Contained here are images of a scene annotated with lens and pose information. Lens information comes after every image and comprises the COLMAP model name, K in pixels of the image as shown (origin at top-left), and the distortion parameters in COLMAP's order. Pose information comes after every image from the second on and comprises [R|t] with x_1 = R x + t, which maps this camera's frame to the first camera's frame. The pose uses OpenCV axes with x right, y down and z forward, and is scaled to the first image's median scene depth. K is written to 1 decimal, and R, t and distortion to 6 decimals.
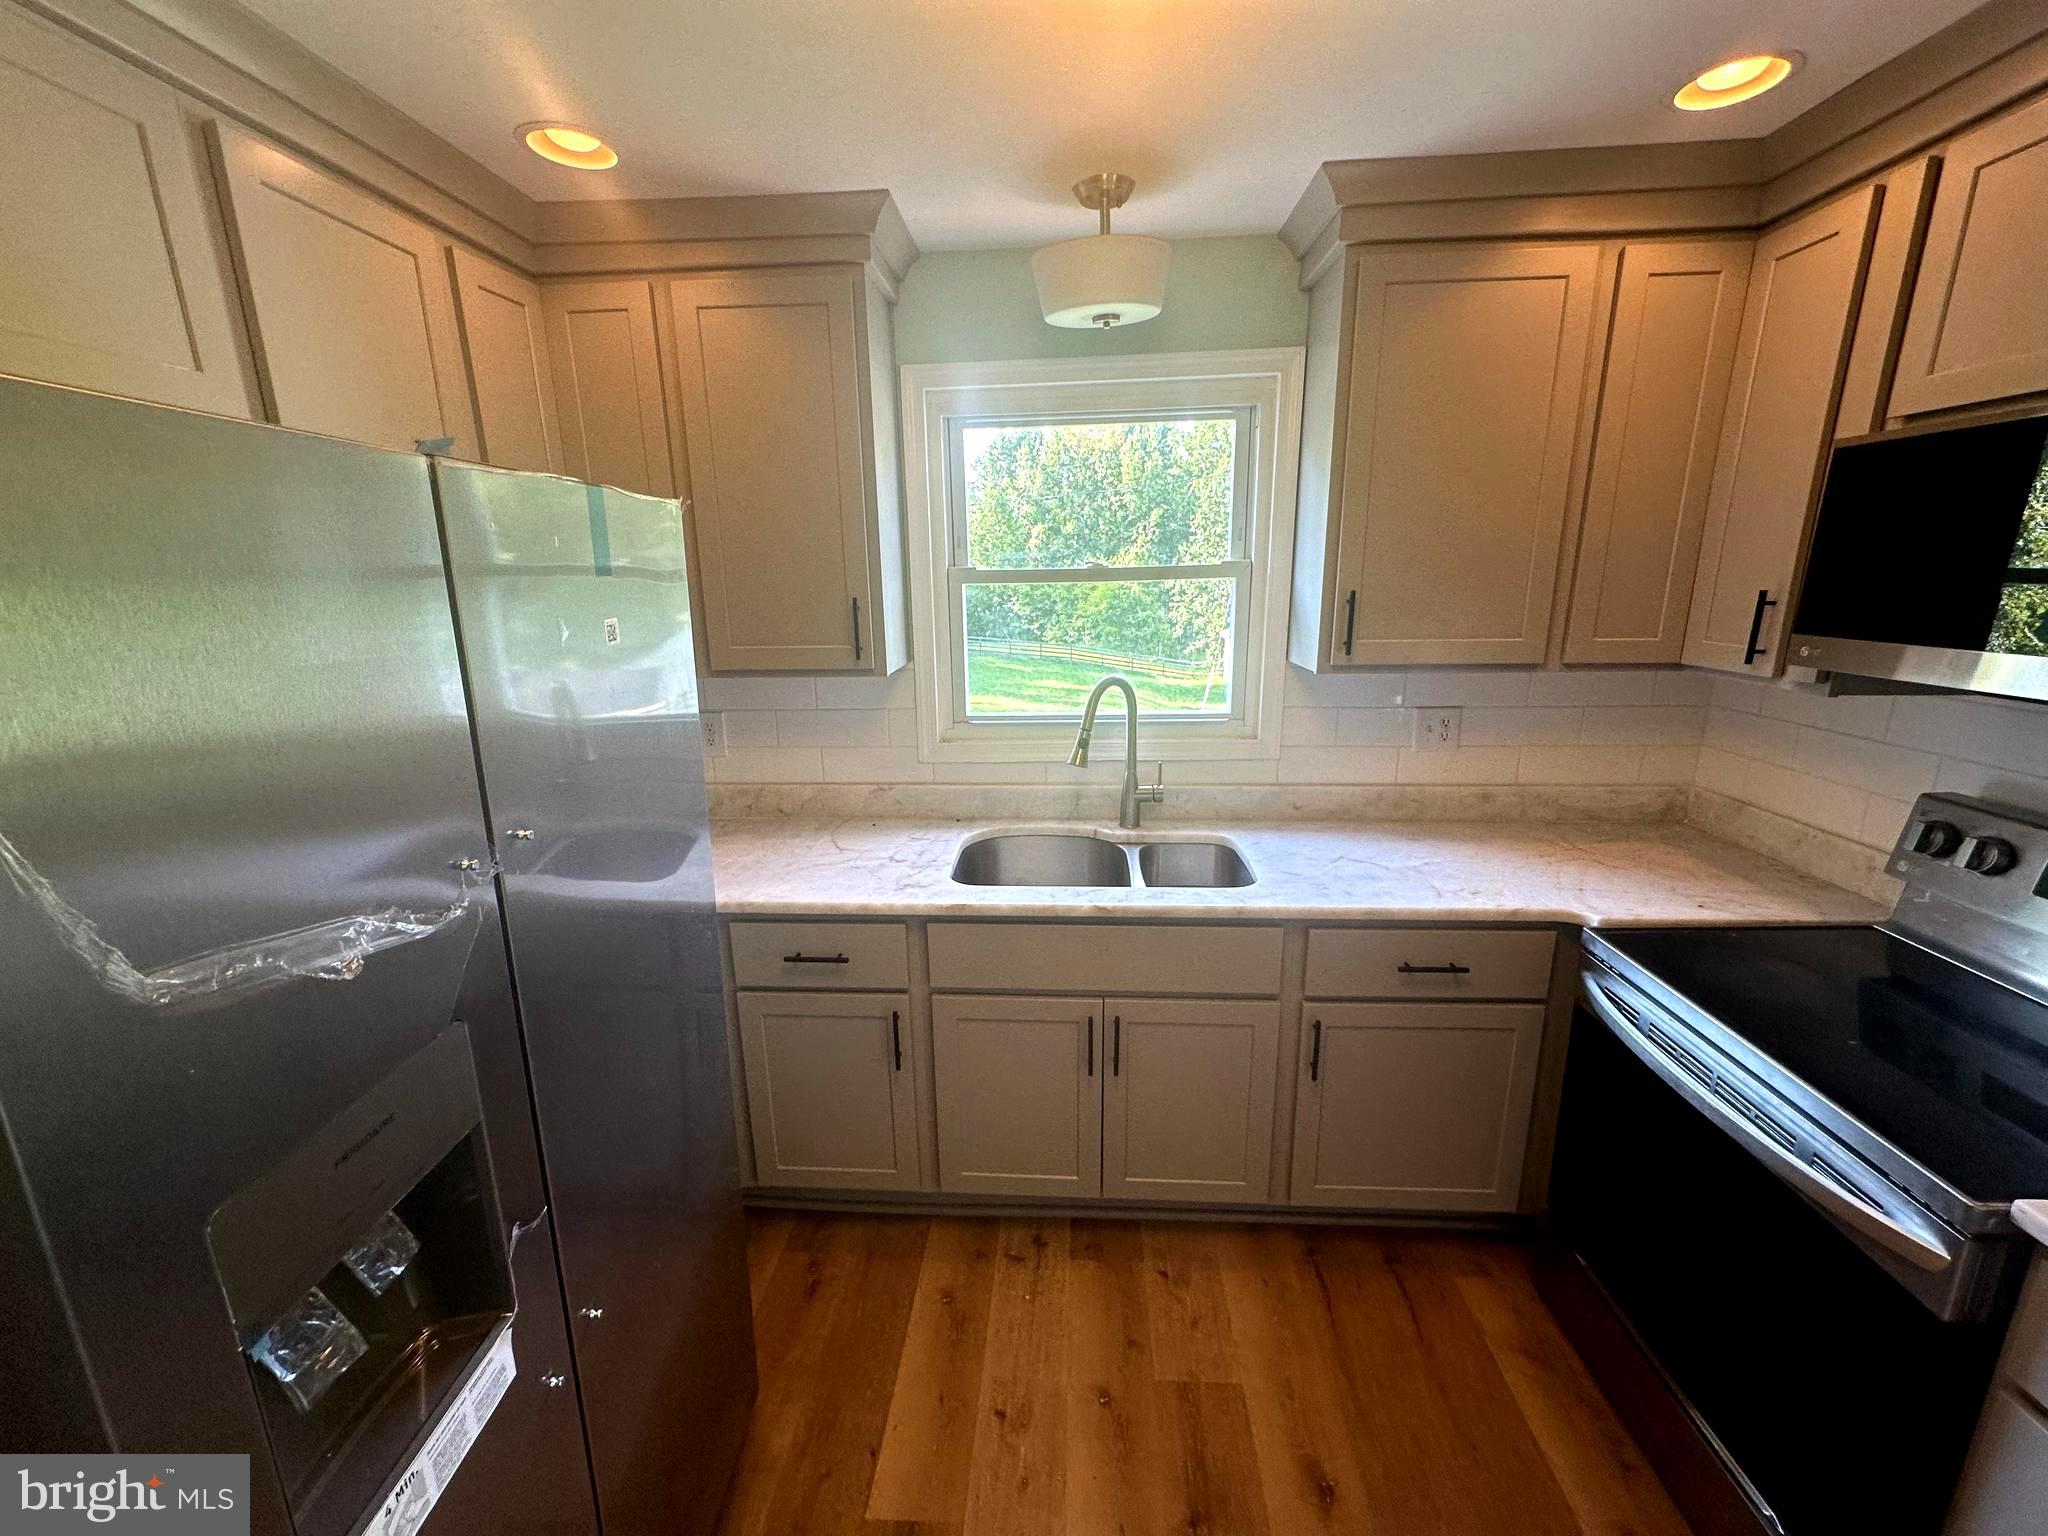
lens RADIAL K [[814.7, 0, 1023.2], [0, 814.7, 769.0], [0, 0, 1]] dist [-0.002512, 0.000661]
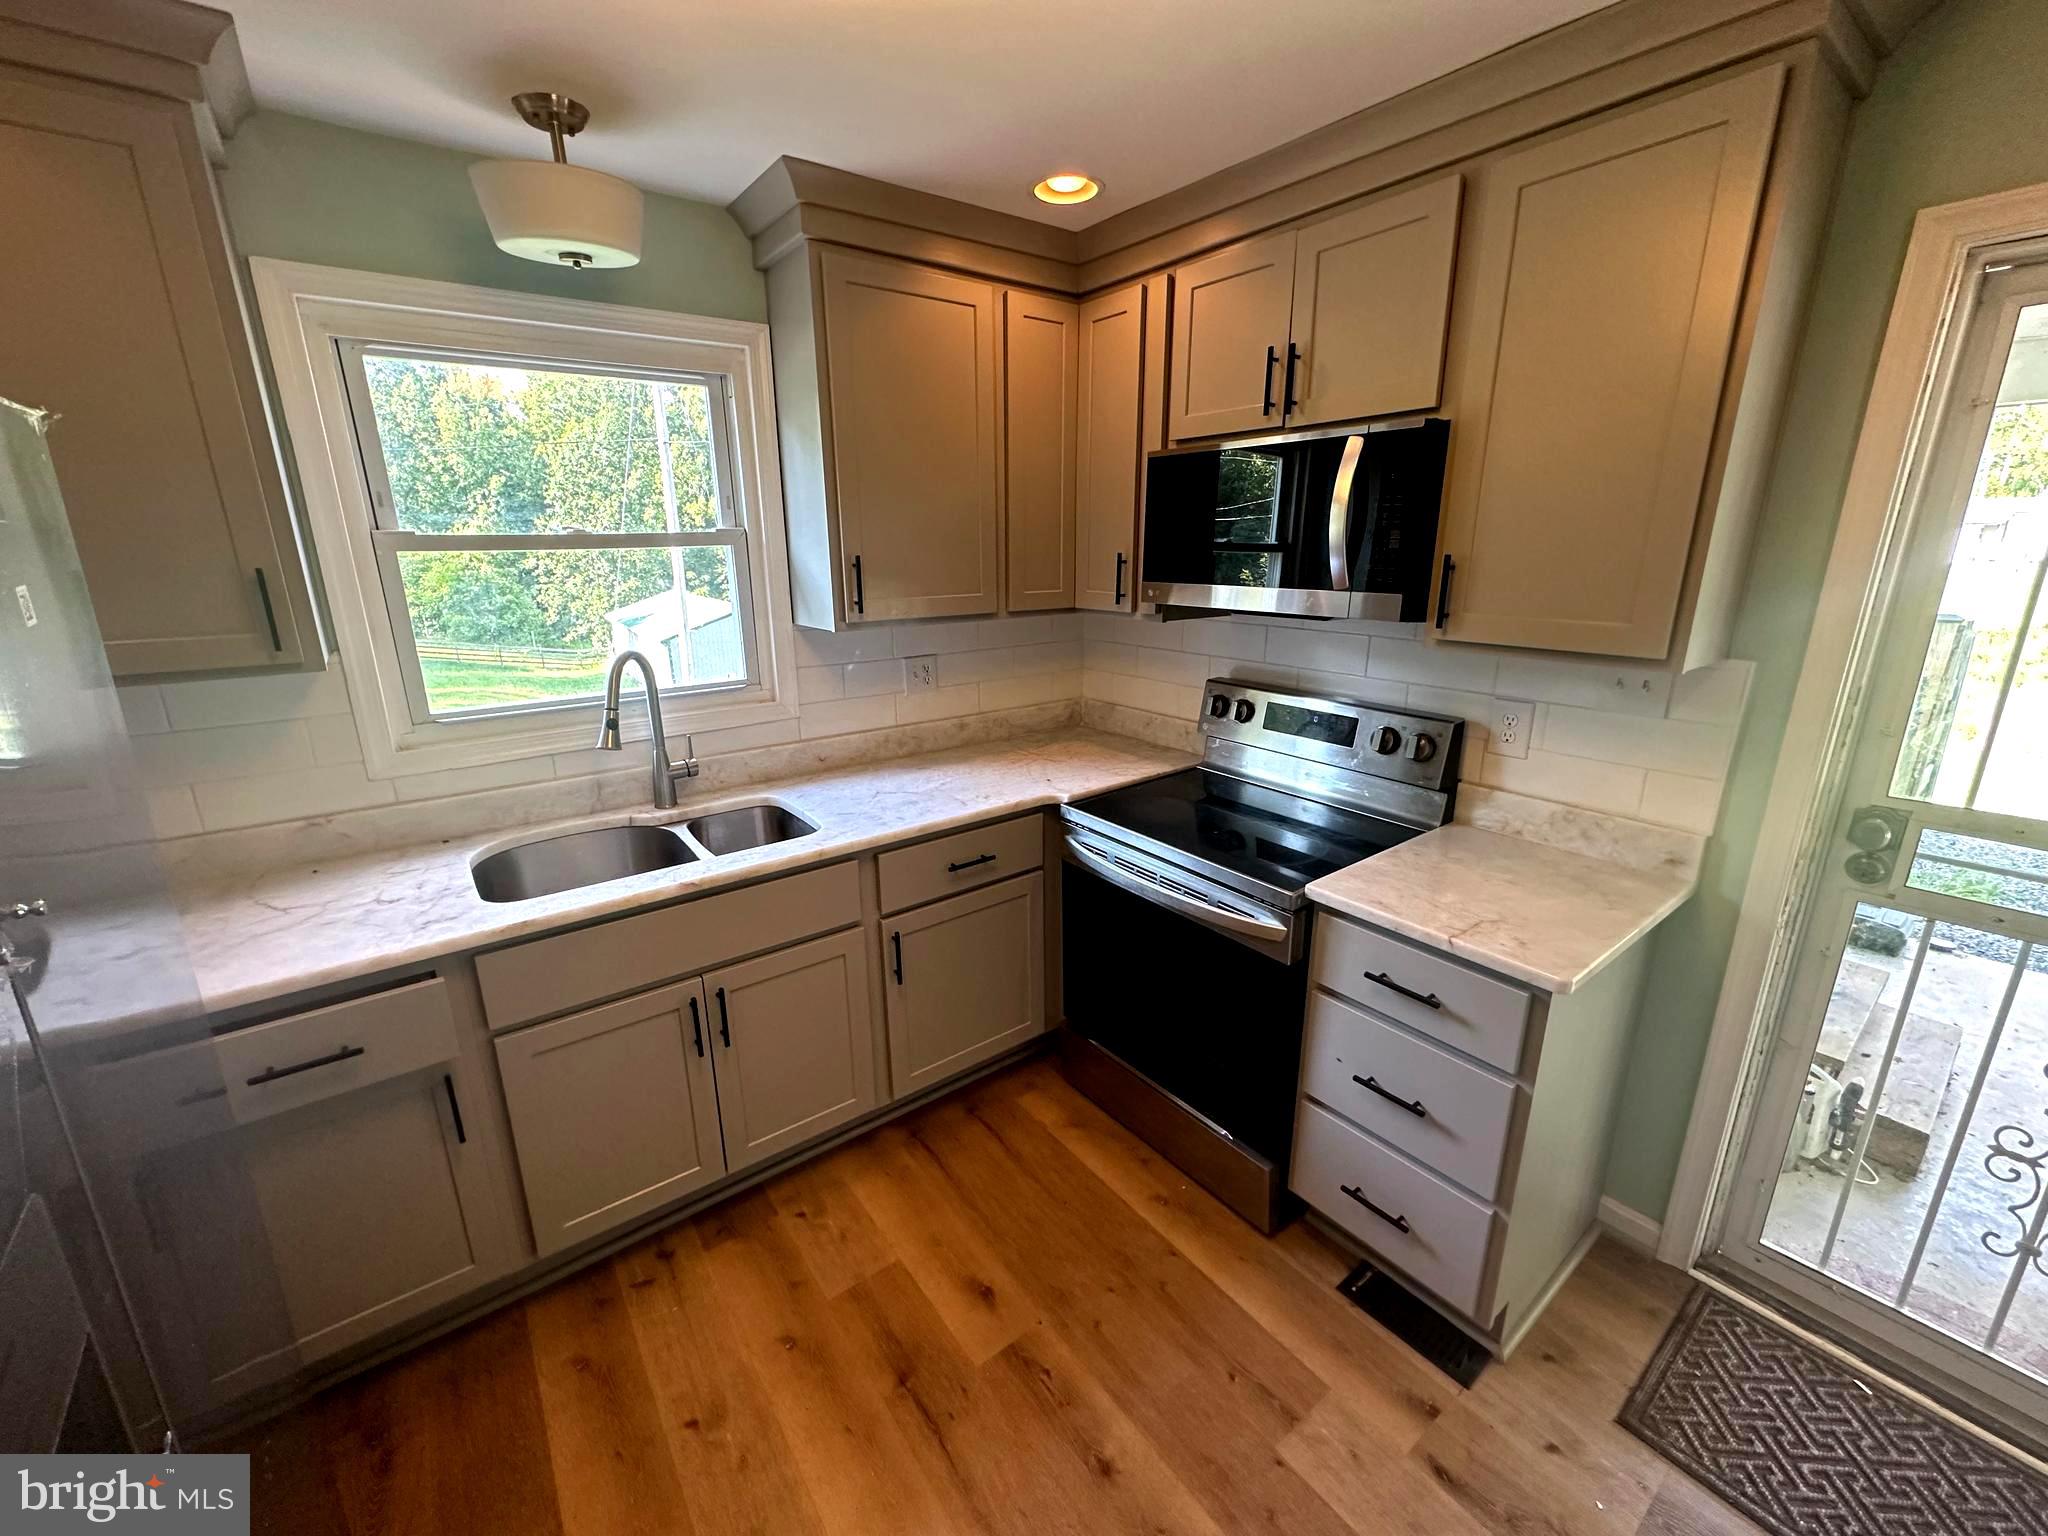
lens RADIAL K [[815.7, 0, 1019.7], [0, 815.7, 768.7], [0, 0, 1]] dist [0.000788, -0.000428]
pose [[0.761607, -0.167034, 0.626142, -0.175406], [0.151605, 0.985323, 0.078447, 0.017023], [-0.630056, 0.035180, 0.775752, -0.008860]]
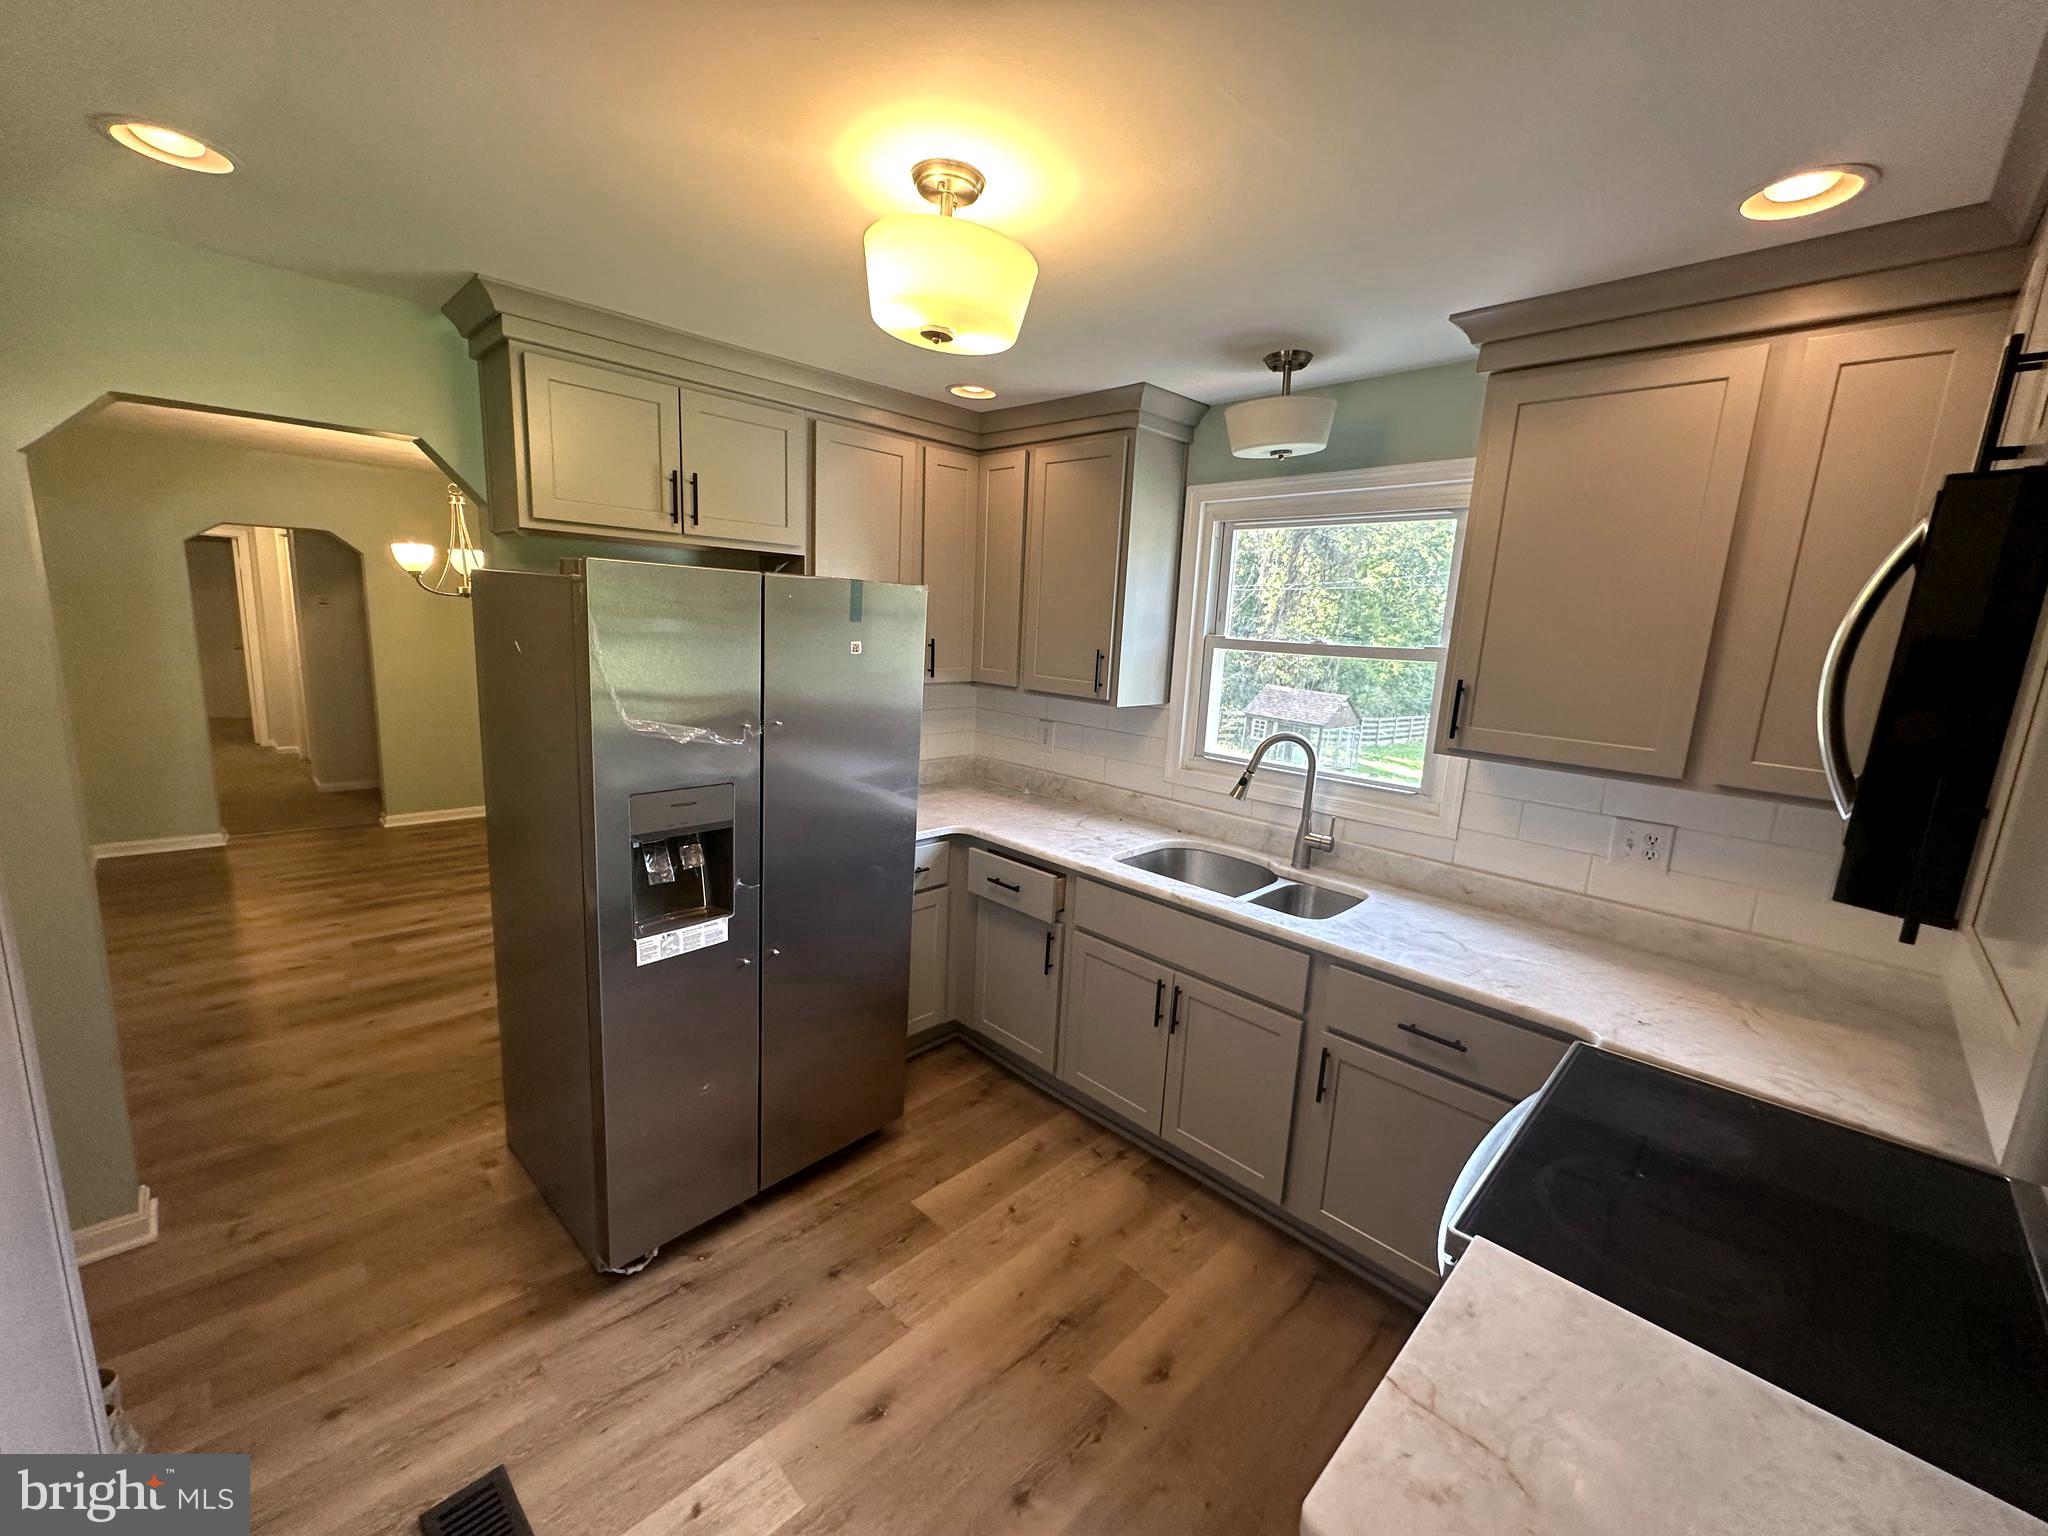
lens RADIAL K [[814.7, 0, 1023.2], [0, 814.7, 769.0], [0, 0, 1]] dist [-0.002512, 0.000661]
pose [[0.748116, 0.174426, -0.640233, 0.657586], [-0.219731, 0.975519, 0.009014, 0.013311], [0.626131, 0.133935, 0.768128, -0.168182]]
